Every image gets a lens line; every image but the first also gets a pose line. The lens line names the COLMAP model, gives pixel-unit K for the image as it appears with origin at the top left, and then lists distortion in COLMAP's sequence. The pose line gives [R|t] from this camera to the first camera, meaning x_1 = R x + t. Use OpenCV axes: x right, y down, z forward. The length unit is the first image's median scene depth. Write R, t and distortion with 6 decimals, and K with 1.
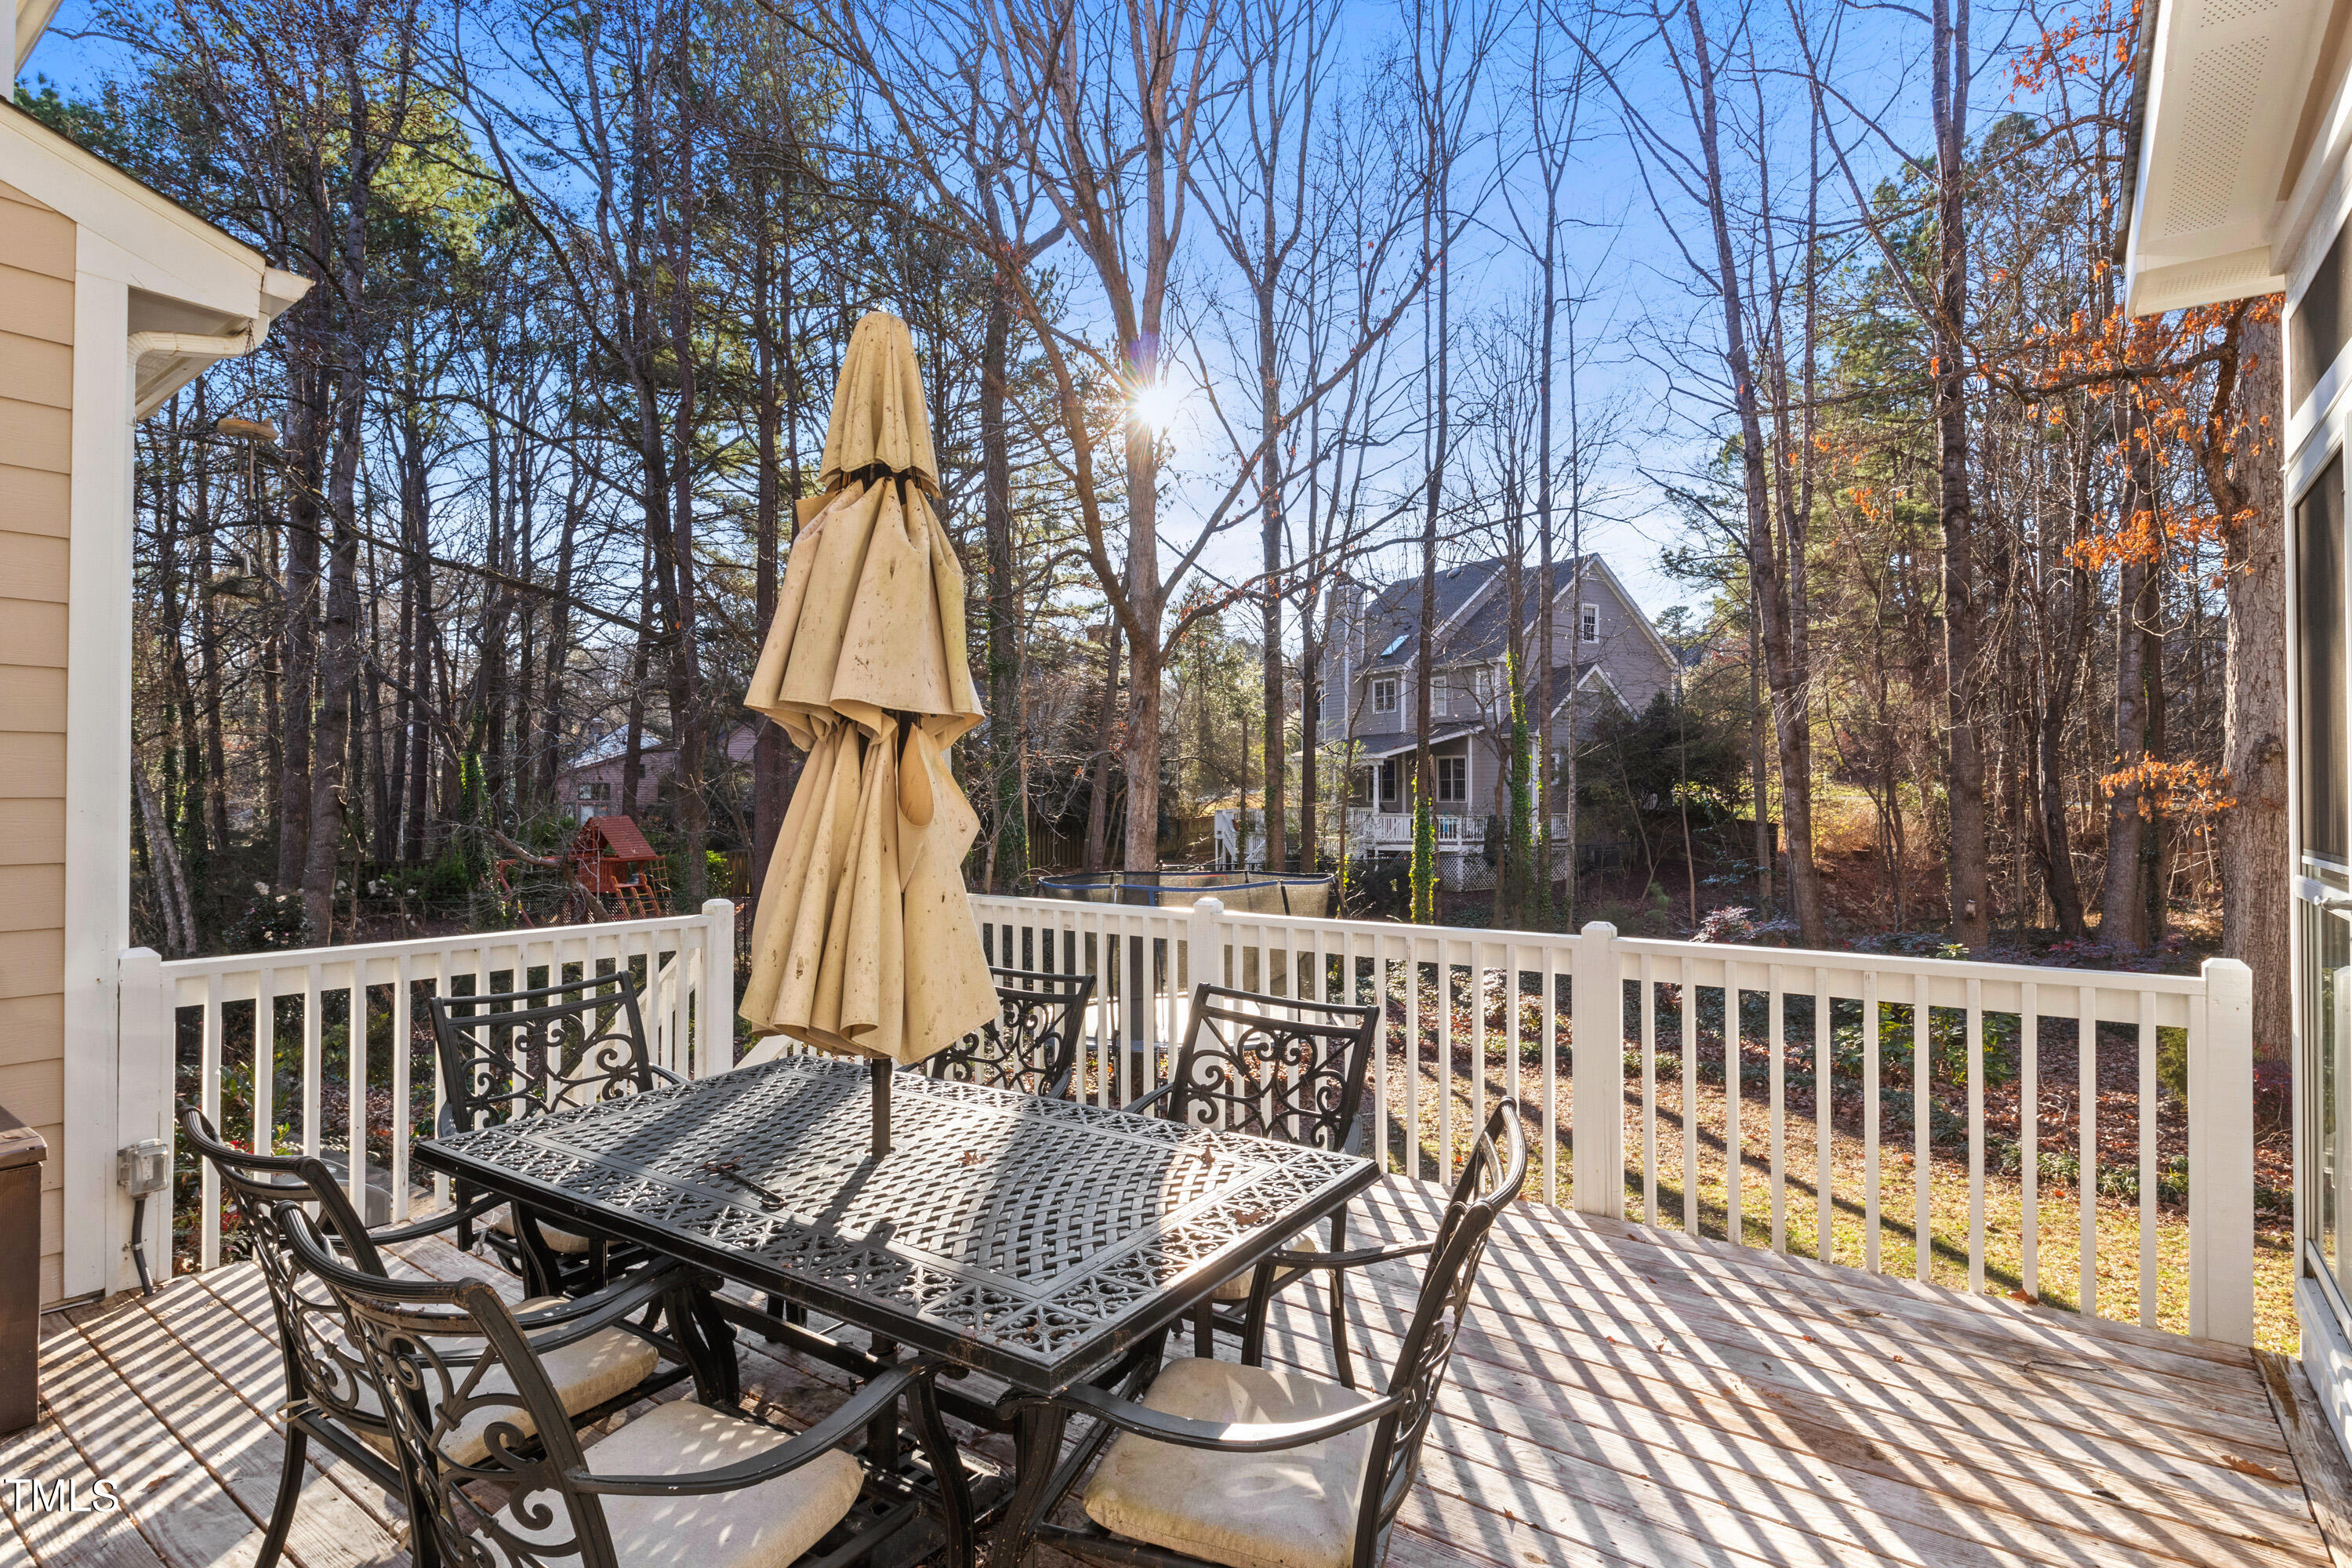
lens RADIAL K [[1193.5, 0, 1176.8], [0, 1193.5, 781.1], [0, 0, 1]] dist [-0.003962, -0.000025]
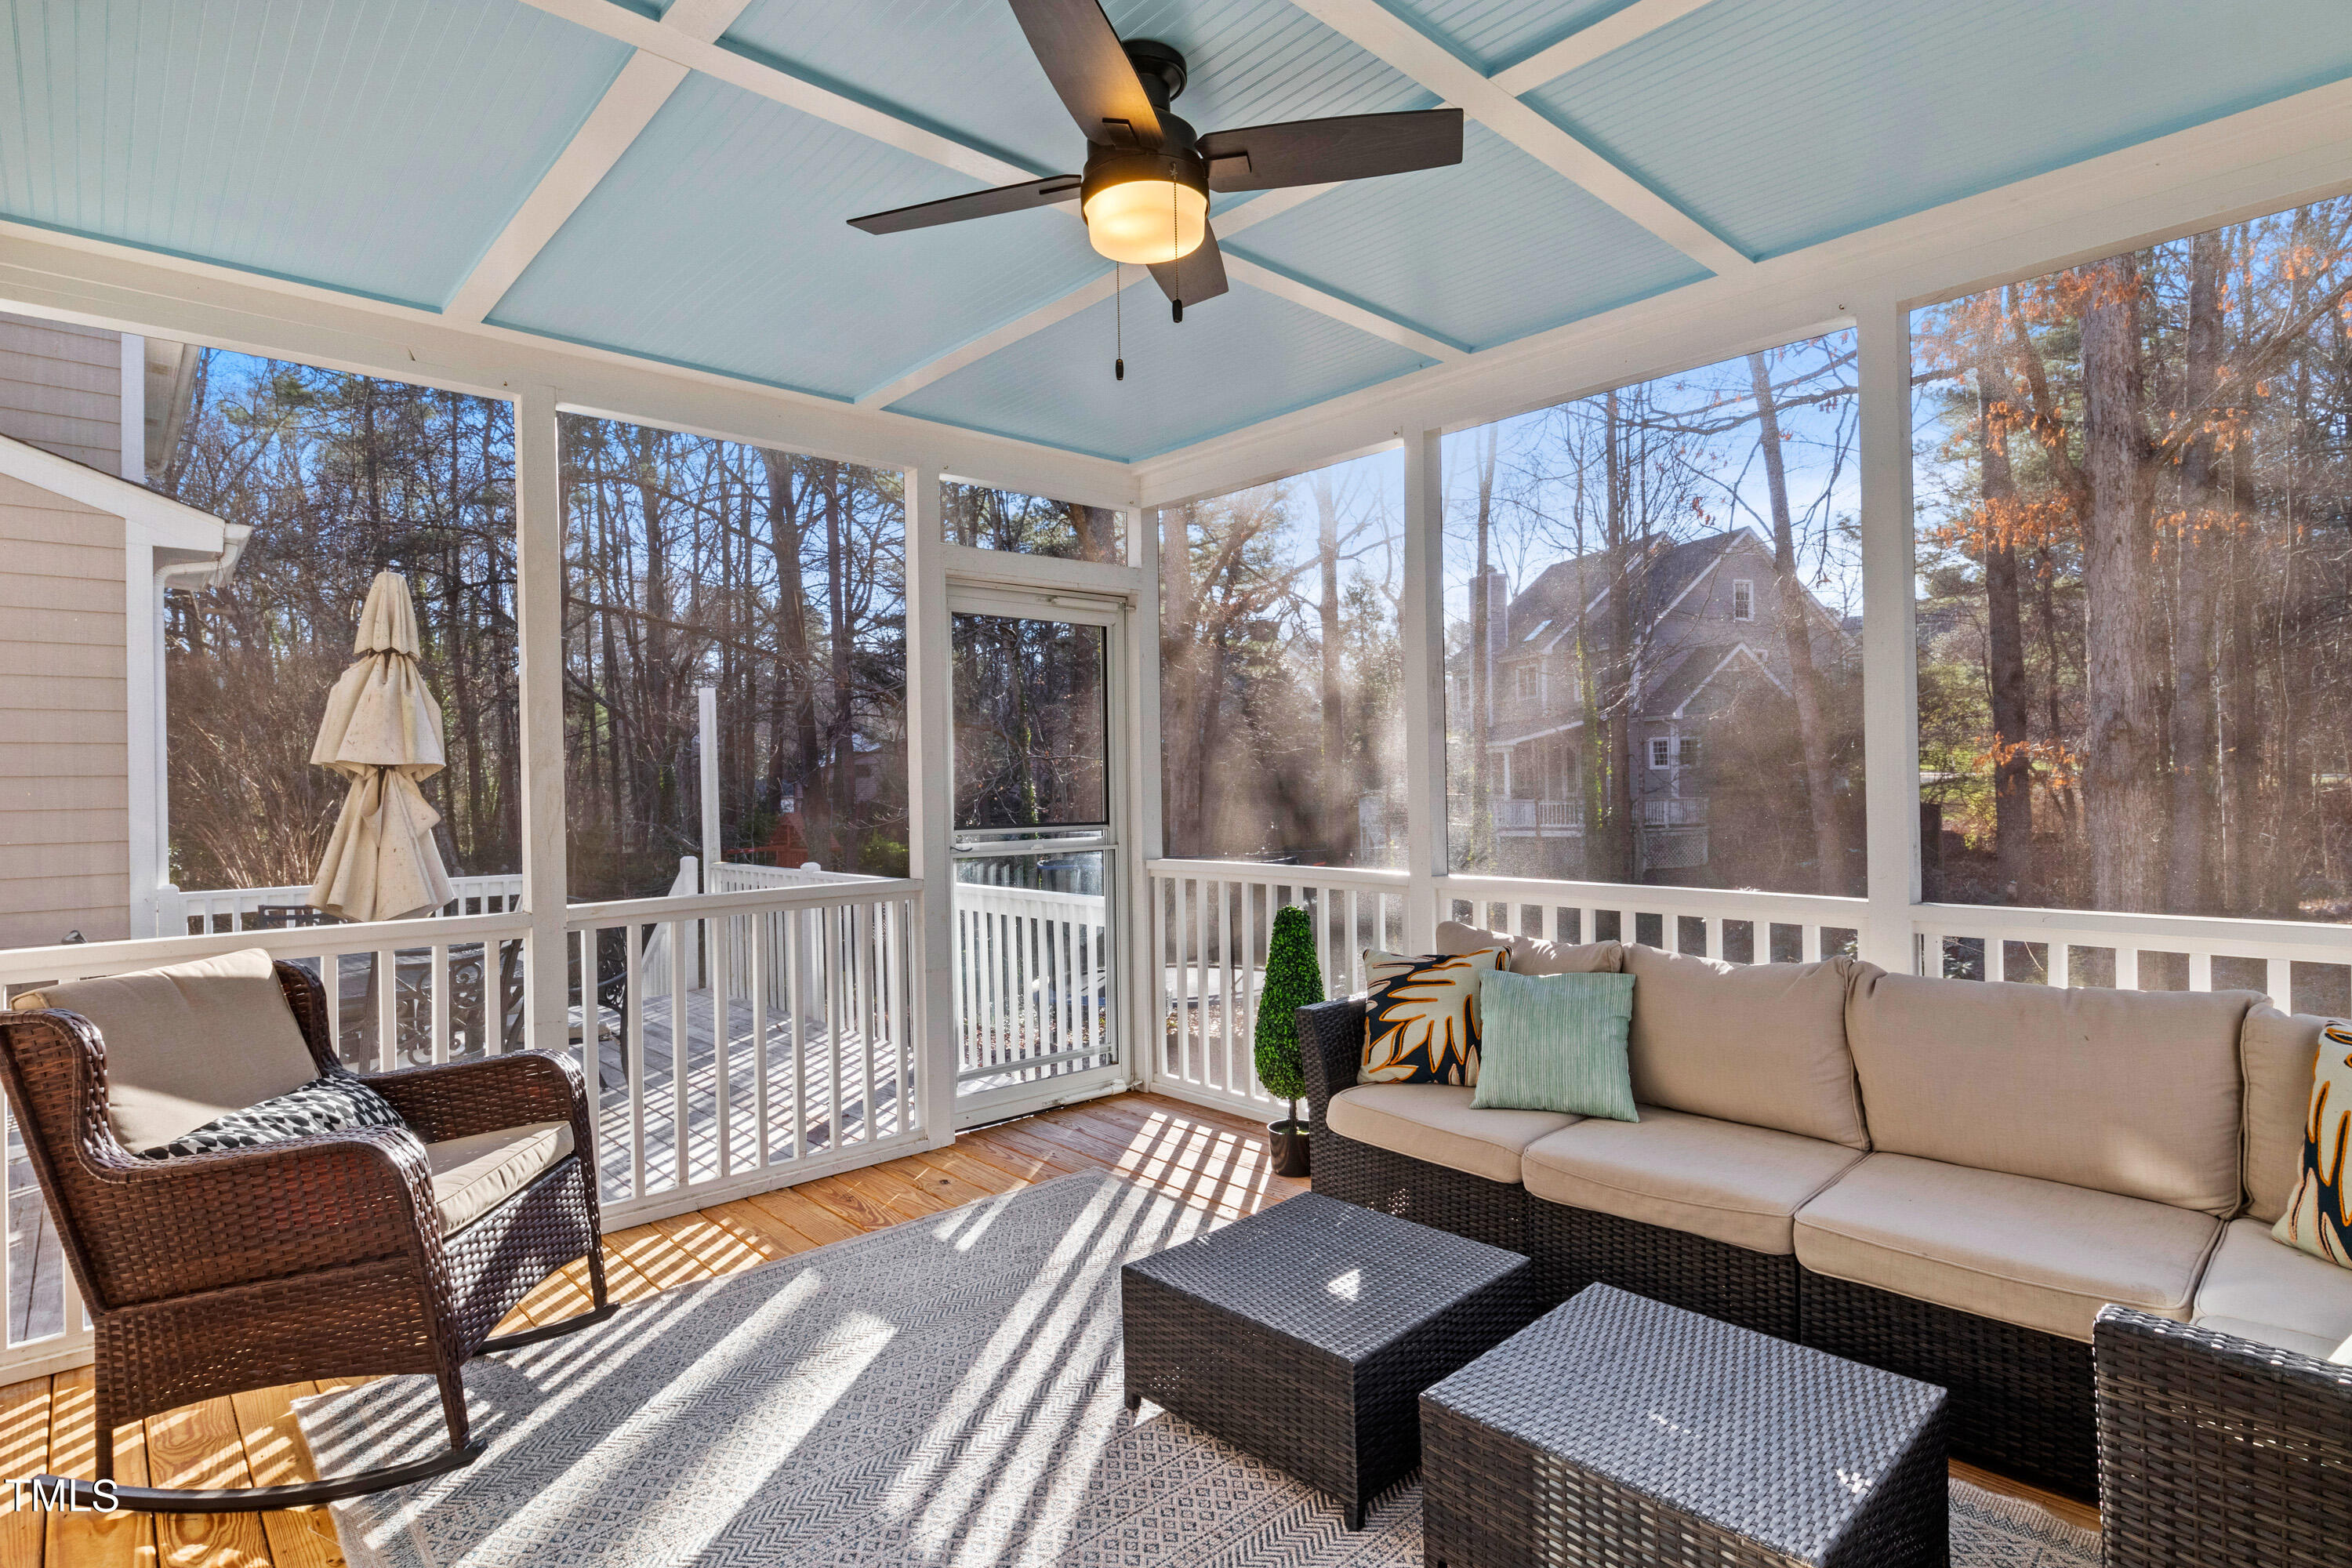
lens RADIAL K [[1180.4, 0, 1178.6], [0, 1180.4, 778.6], [0, 0, 1]] dist [-0.007877, -0.000029]
pose [[0.985000, -0.025005, -0.170730, 1.103970], [0.025729, 0.999667, 0.002026, -0.000252], [0.170623, -0.006388, 0.985316, -0.611120]]
